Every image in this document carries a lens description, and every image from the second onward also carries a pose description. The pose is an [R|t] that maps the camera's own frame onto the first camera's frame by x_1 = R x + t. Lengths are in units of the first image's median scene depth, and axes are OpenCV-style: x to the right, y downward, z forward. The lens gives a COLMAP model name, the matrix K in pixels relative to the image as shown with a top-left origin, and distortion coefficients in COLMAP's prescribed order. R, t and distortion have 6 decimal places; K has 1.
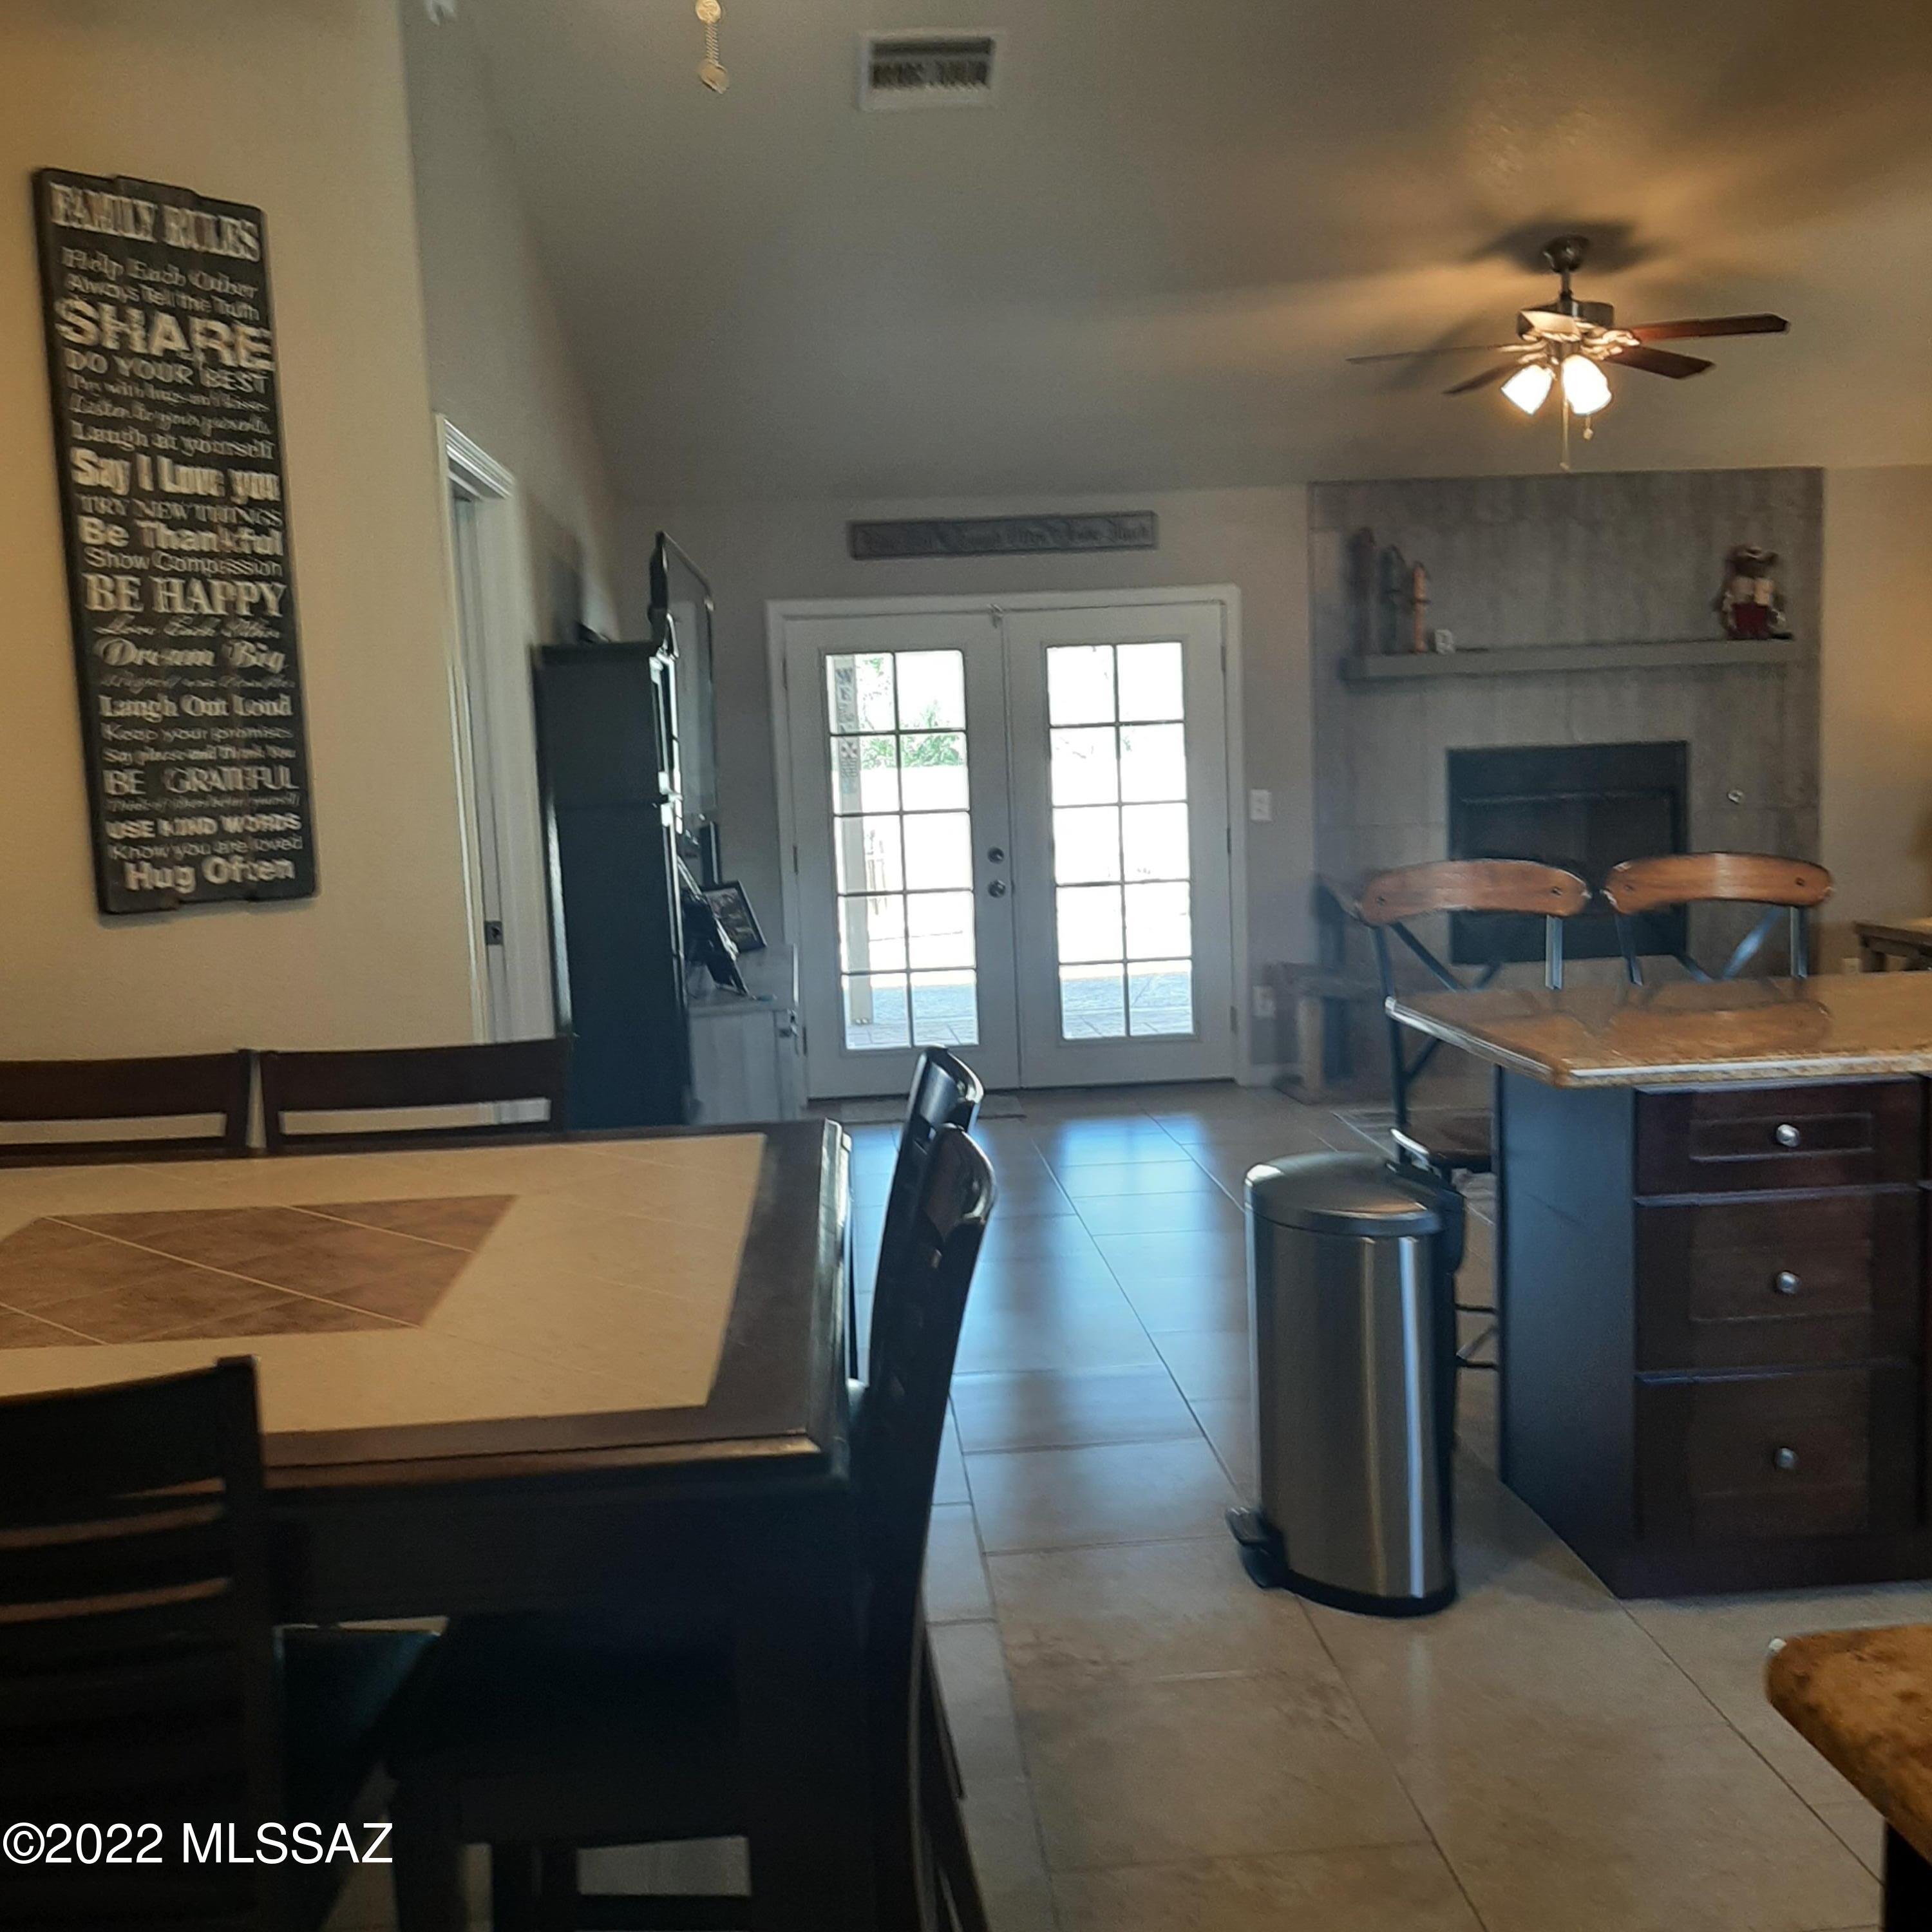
lens RADIAL K [[2008.7, 0, 945.4], [0, 2008.7, 969.9], [0, 0, 1]] dist [0.022421, 0.000000]
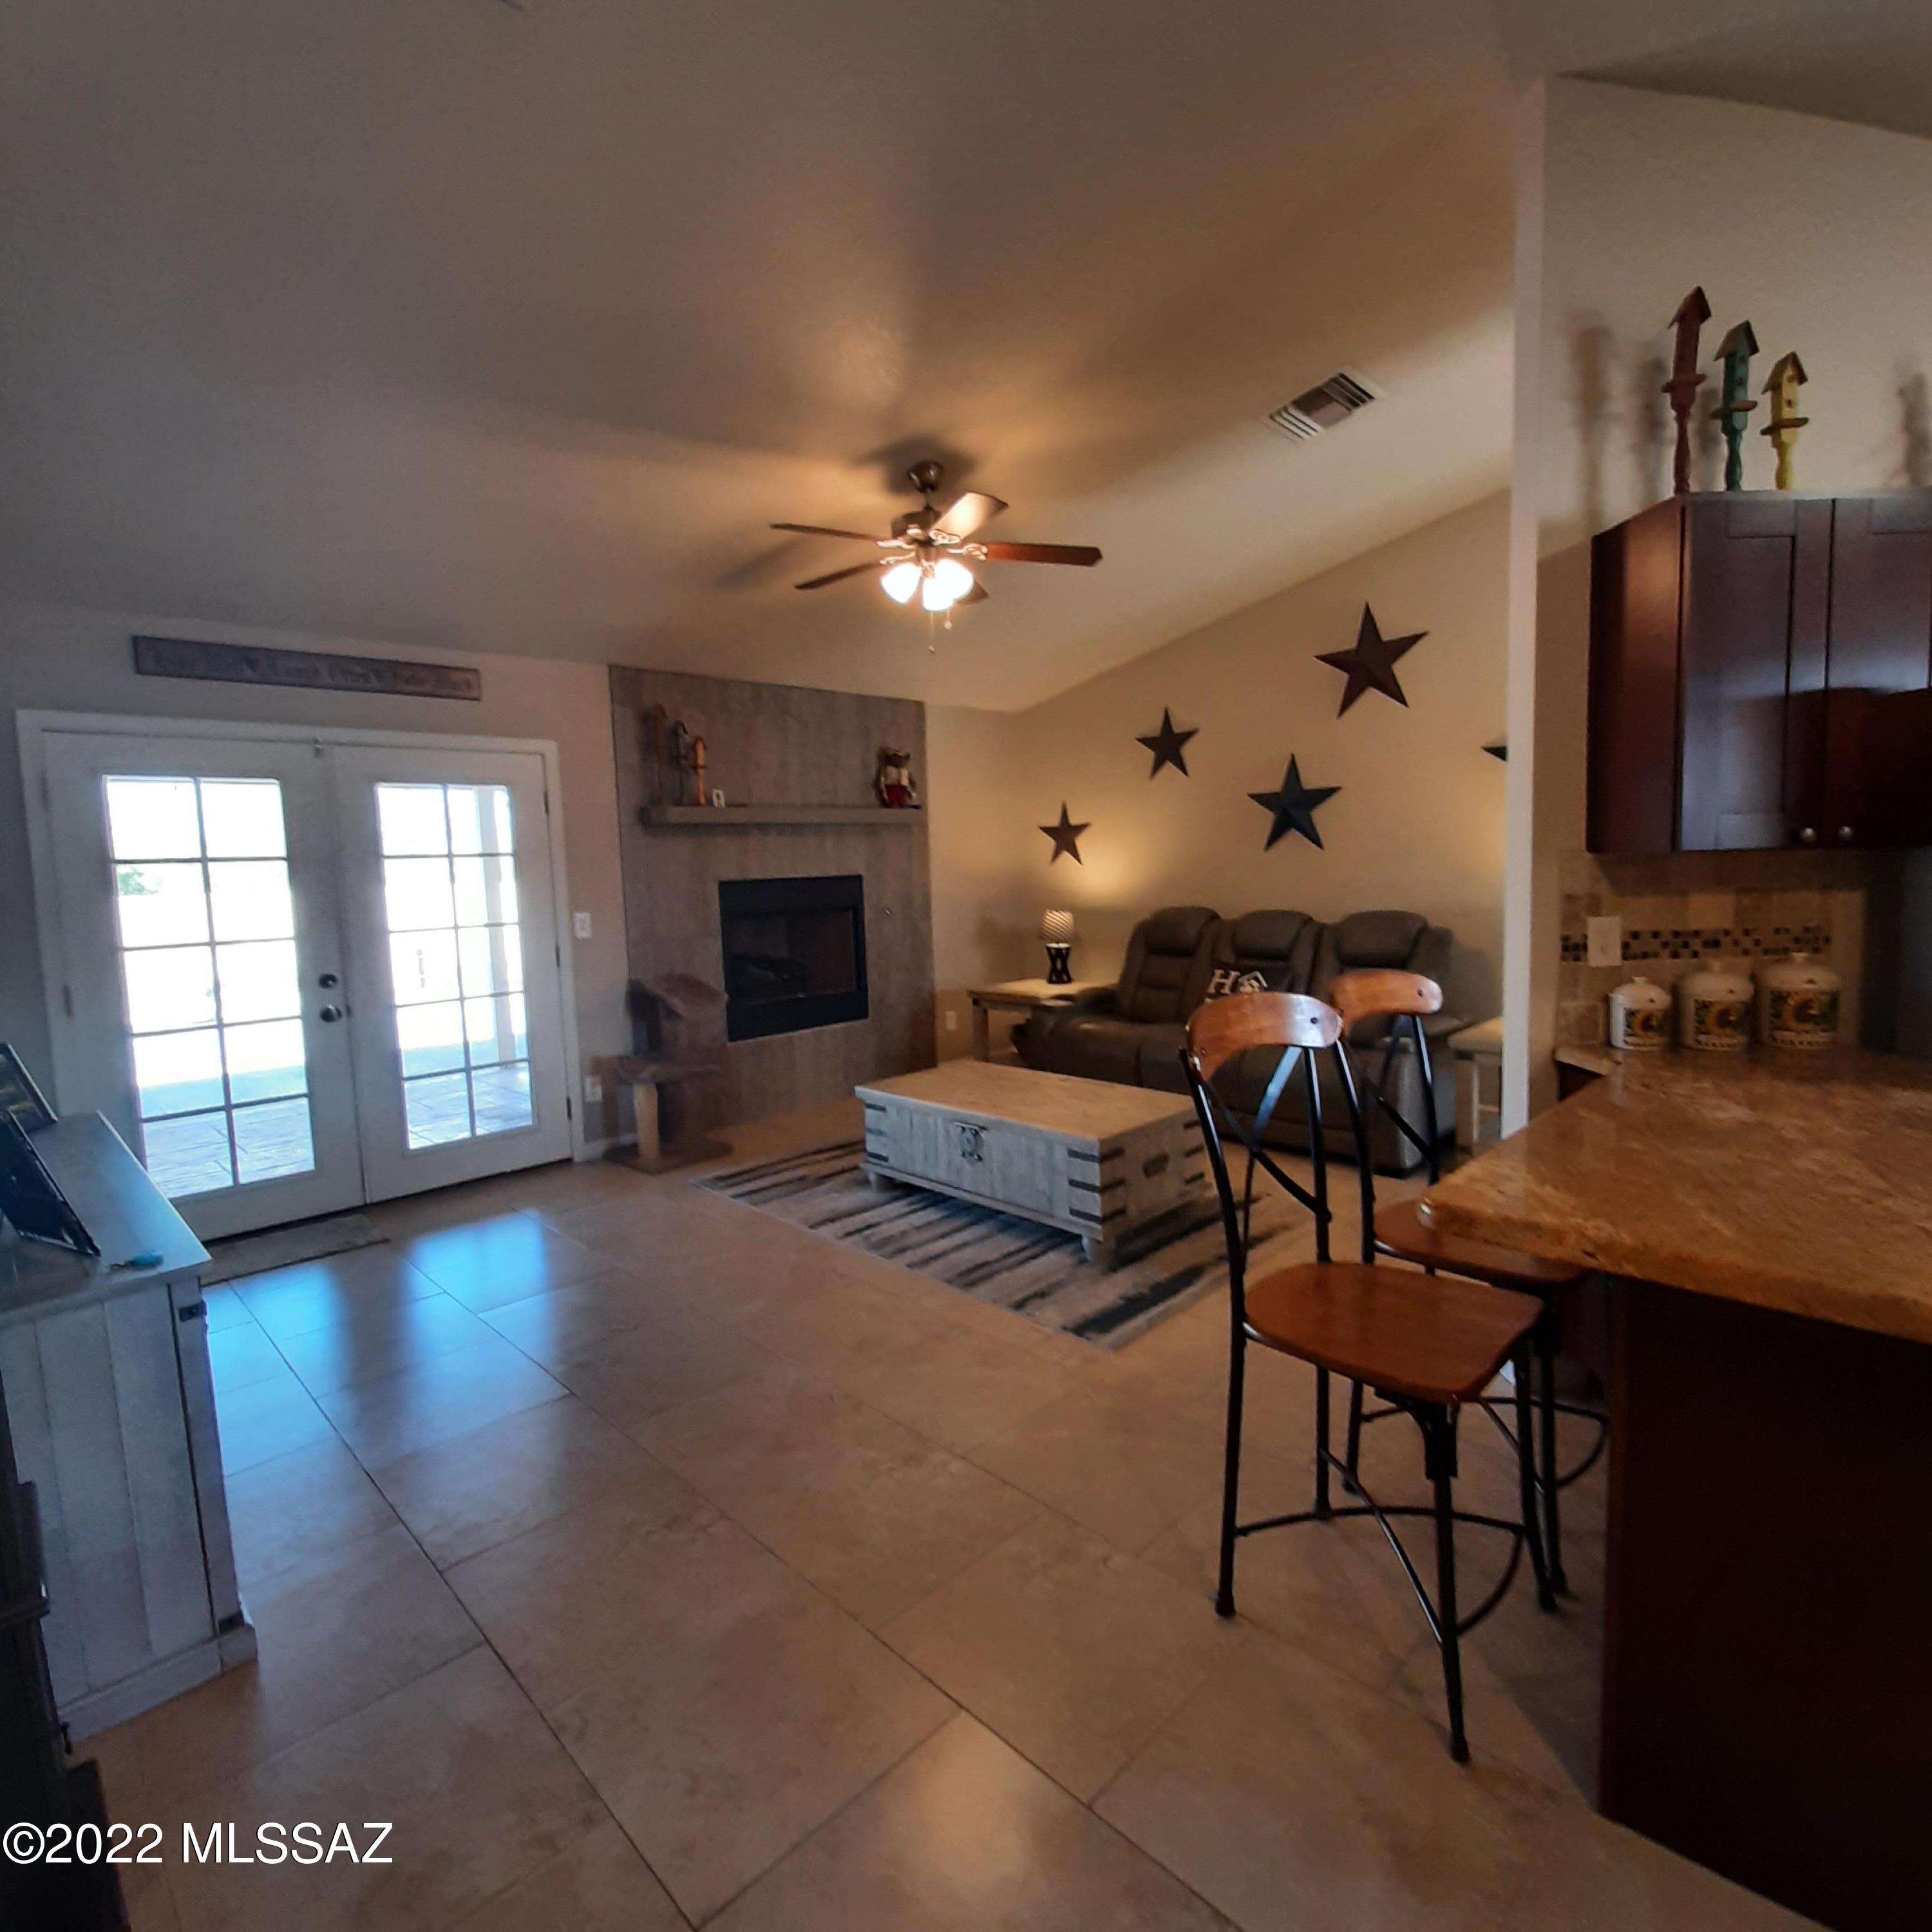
lens RADIAL K [[1017.0, 0, 961.9], [0, 1017.0, 942.9], [0, 0, 1]] dist [0.006308, -0.004336]
pose [[0.753018, -0.039953, 0.656786, -0.071618], [0.074428, 0.996921, -0.024689, -0.039839], [-0.653777, 0.067475, 0.753673, 0.396936]]
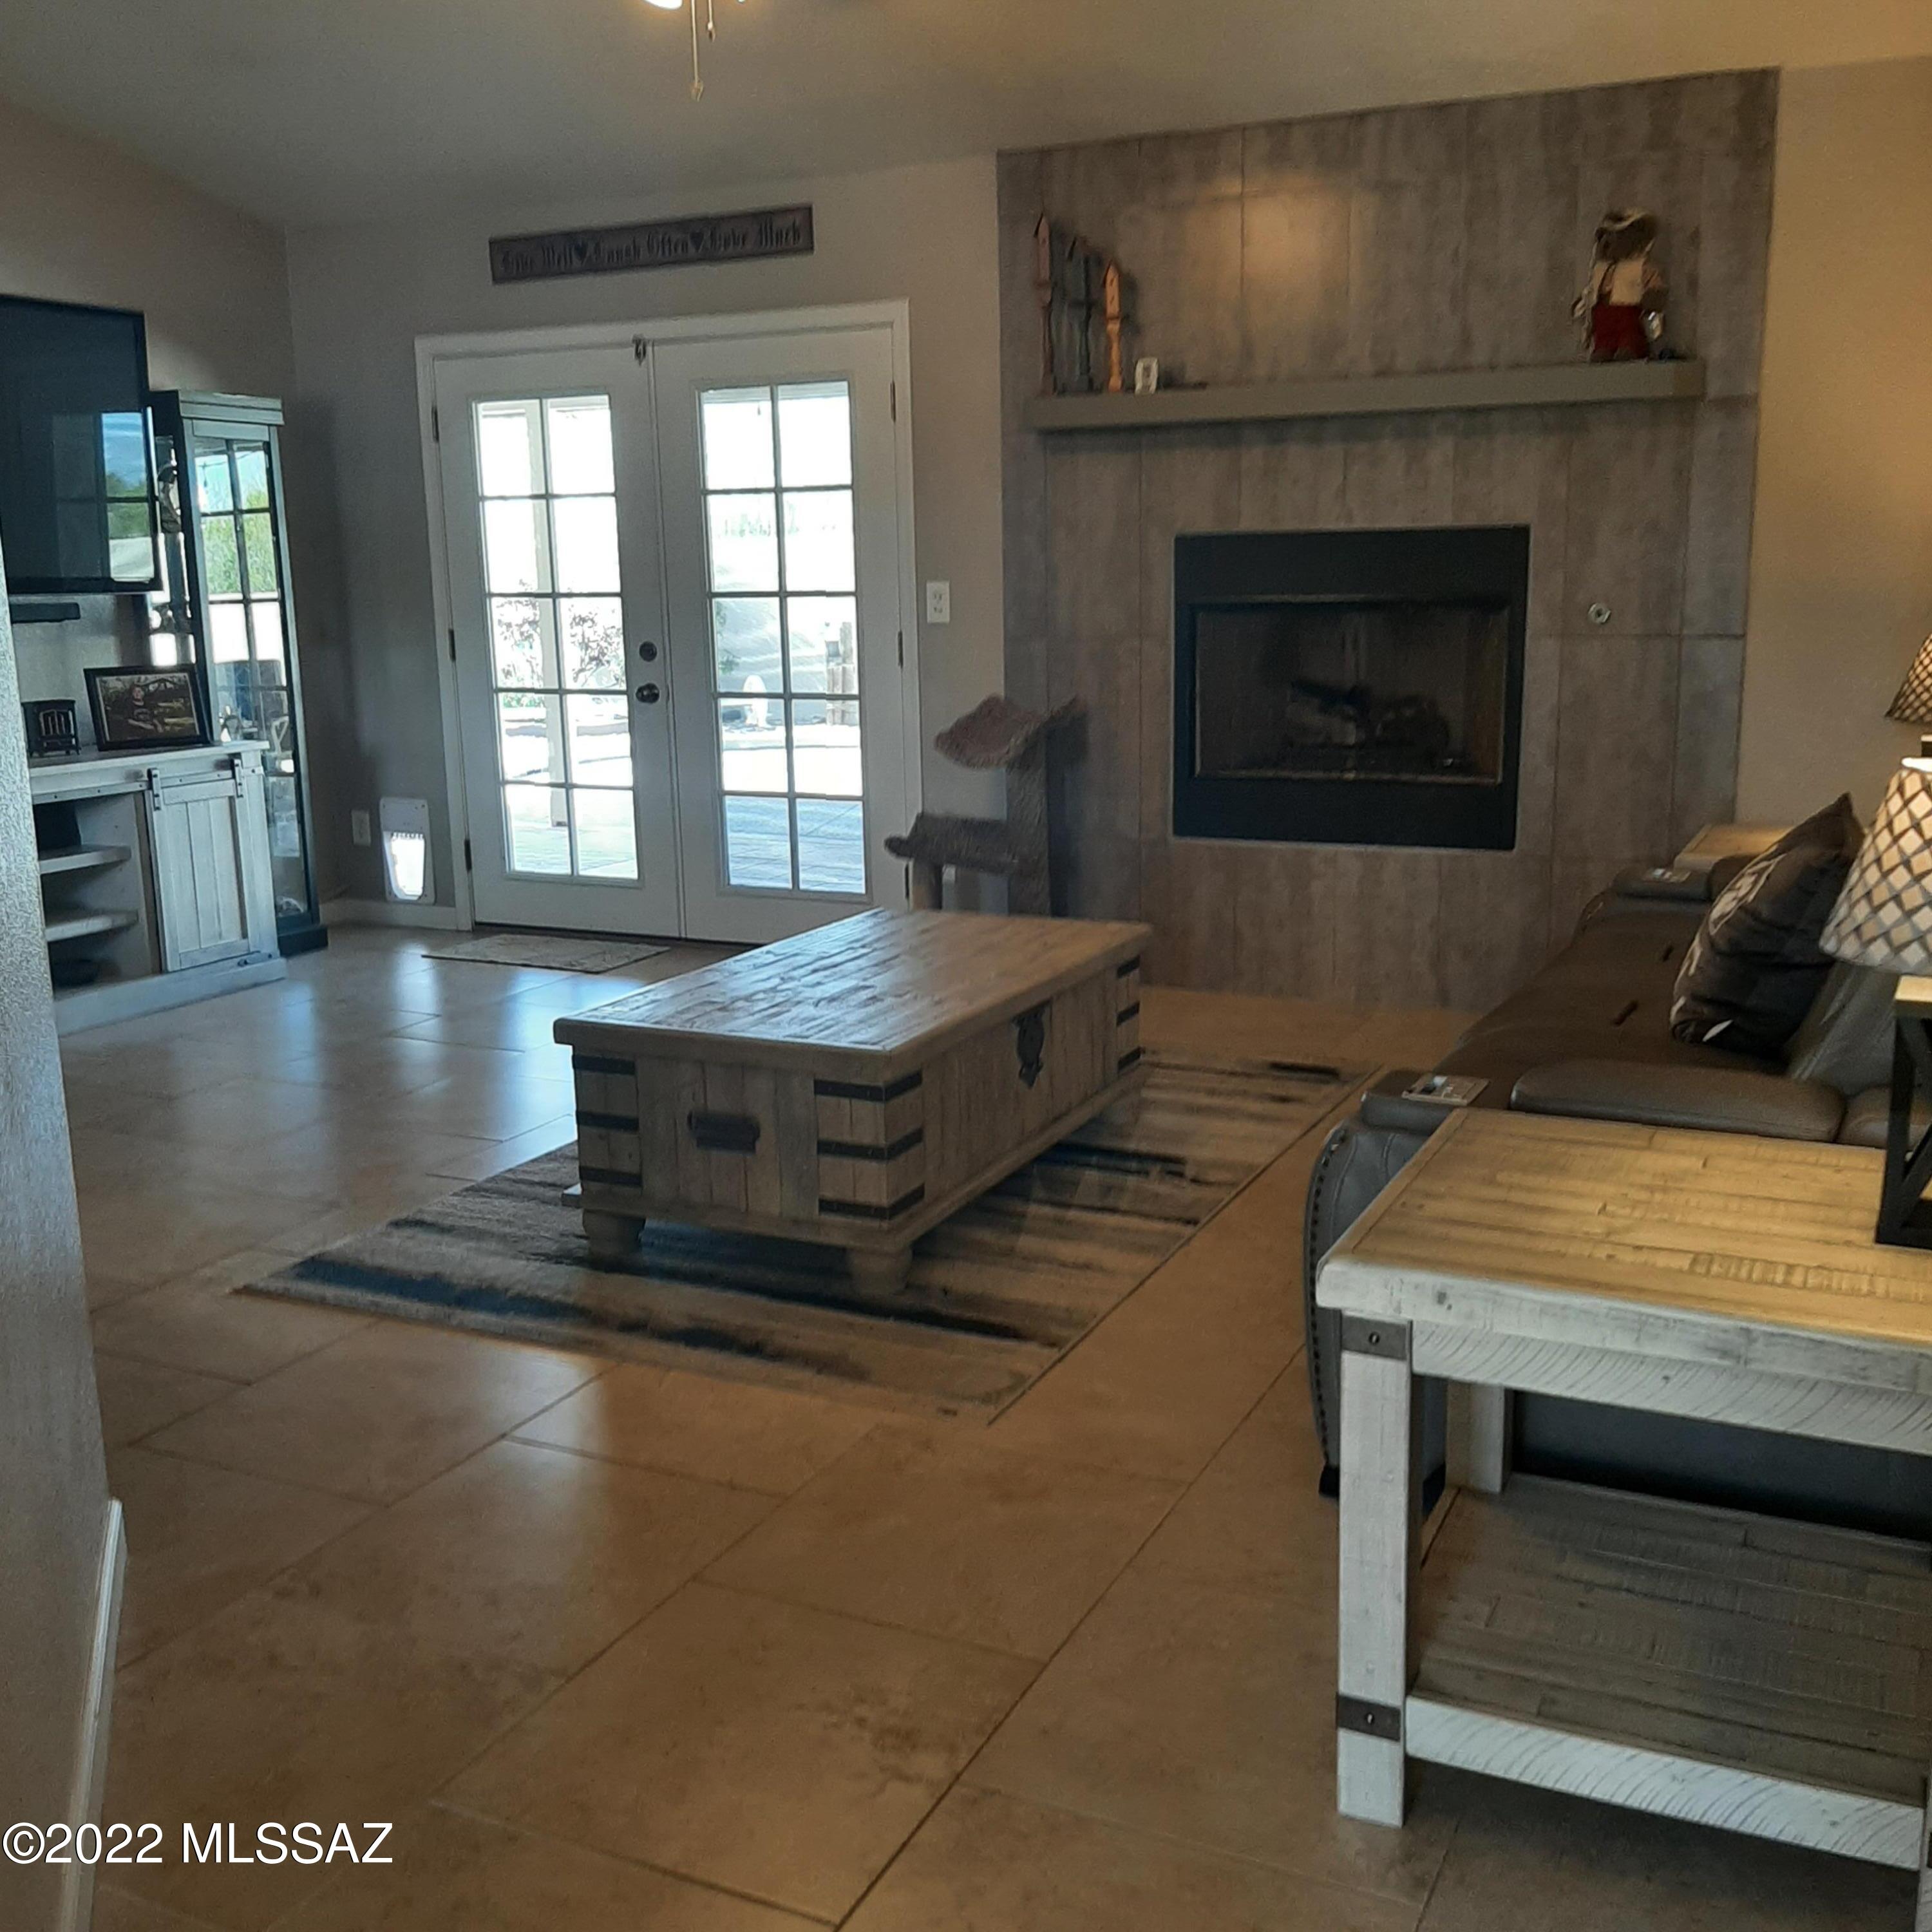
lens RADIAL K [[2008.7, 0, 982.2], [0, 2008.7, 971.6], [0, 0, 1]] dist [0.022421, 0.000000]
pose [[0.874876, 0.121220, -0.468932, 0.545390], [-0.073273, 0.990156, 0.119253, -0.035590], [0.478772, -0.069972, 0.875146, 0.337680]]
